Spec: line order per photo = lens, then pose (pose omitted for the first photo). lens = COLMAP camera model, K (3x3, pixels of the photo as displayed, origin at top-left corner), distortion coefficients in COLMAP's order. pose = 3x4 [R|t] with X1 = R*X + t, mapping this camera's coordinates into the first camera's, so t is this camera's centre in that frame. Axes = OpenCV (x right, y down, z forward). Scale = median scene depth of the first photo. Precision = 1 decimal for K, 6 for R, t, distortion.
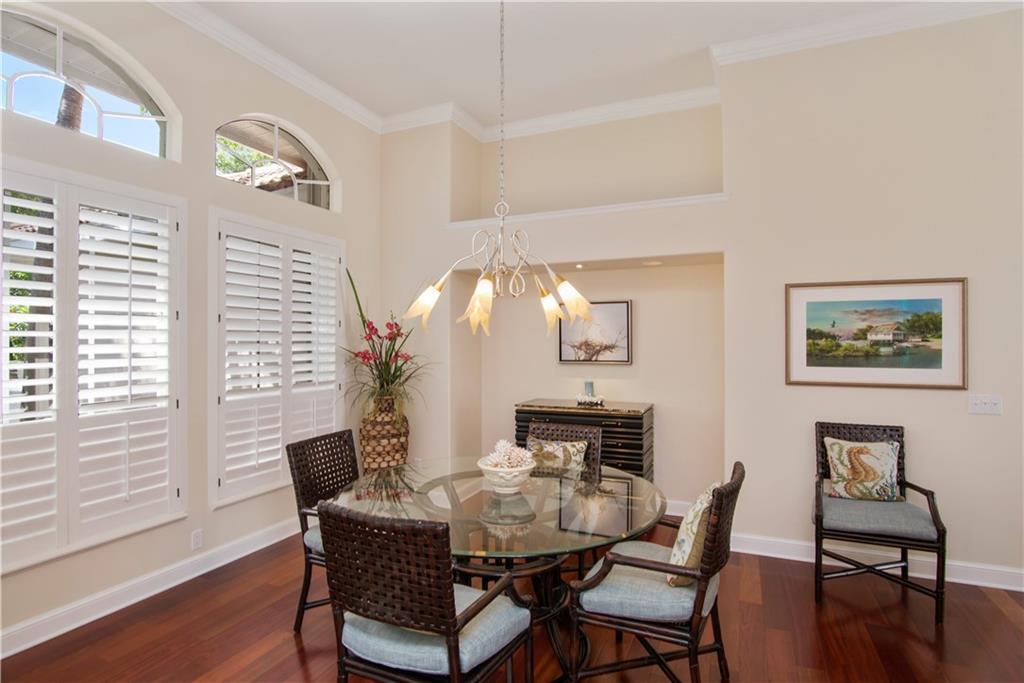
lens RADIAL K [[514.6, 0, 513.6], [0, 514.6, 340.5], [0, 0, 1]] dist [-0.001304, -0.000131]
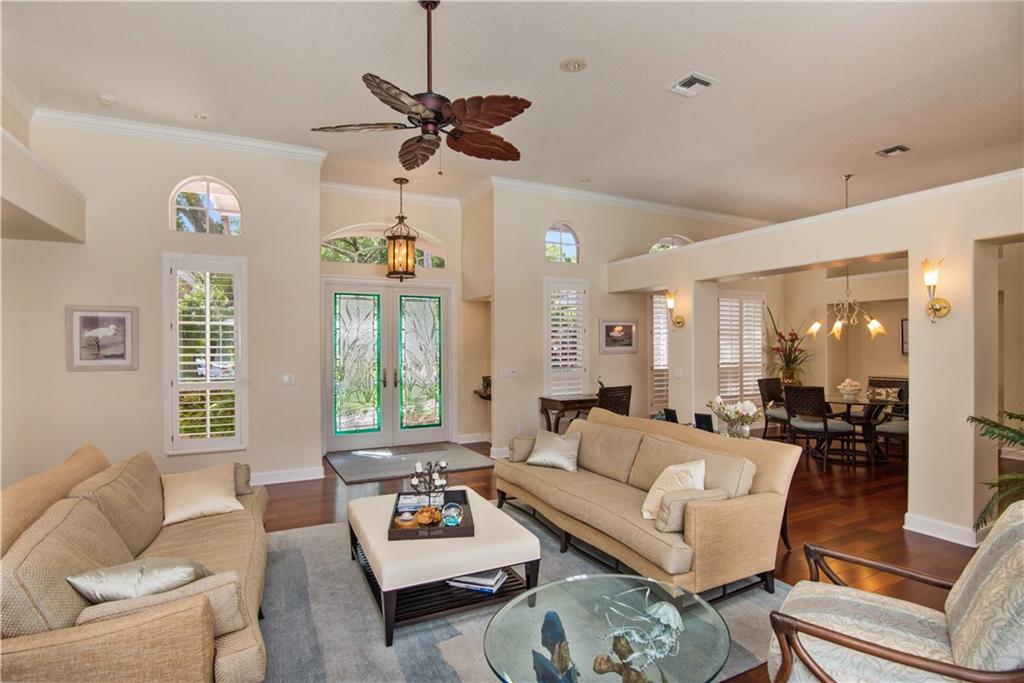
lens RADIAL K [[514.6, 0, 511.4], [0, 514.6, 342.6], [0, 0, 1]] dist [-0.001304, -0.000131]
pose [[0.774676, -0.004582, -0.632341, 0.174272], [0.003244, 0.999989, -0.003272, 0.004904], [0.632349, 0.000483, 0.774683, -1.203624]]
